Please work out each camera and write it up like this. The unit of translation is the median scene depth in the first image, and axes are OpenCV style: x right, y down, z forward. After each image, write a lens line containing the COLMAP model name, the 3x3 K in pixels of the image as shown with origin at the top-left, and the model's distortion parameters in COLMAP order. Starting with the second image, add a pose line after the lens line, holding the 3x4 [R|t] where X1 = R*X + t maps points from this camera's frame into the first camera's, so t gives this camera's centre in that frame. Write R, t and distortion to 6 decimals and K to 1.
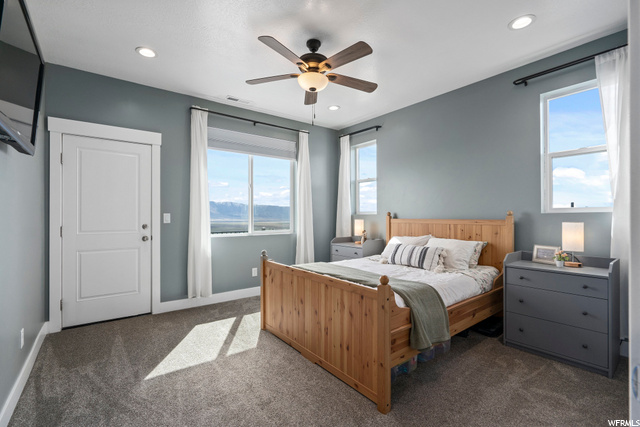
lens RADIAL K [[288.9, 0, 318.8], [0, 288.9, 213.0], [0, 0, 1]] dist [0.001205, 0.000318]
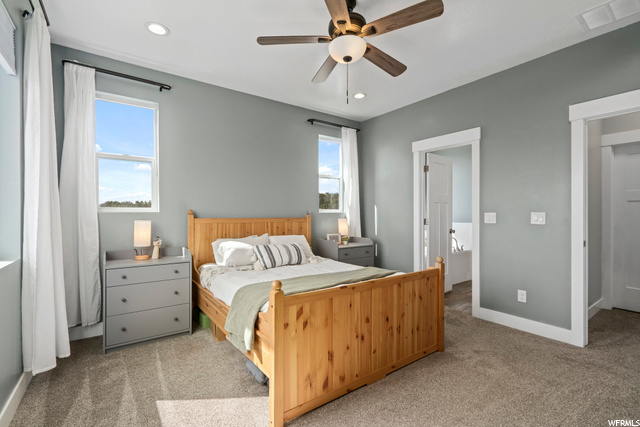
lens RADIAL K [[288.9, 0, 318.8], [0, 288.9, 213.0], [0, 0, 1]] dist [0.001205, 0.000318]
pose [[0.031814, 0.002955, 0.999489, -0.852350], [-0.007476, 0.999968, -0.002718, 0.006833], [-0.999466, -0.007385, 0.031836, 1.079425]]
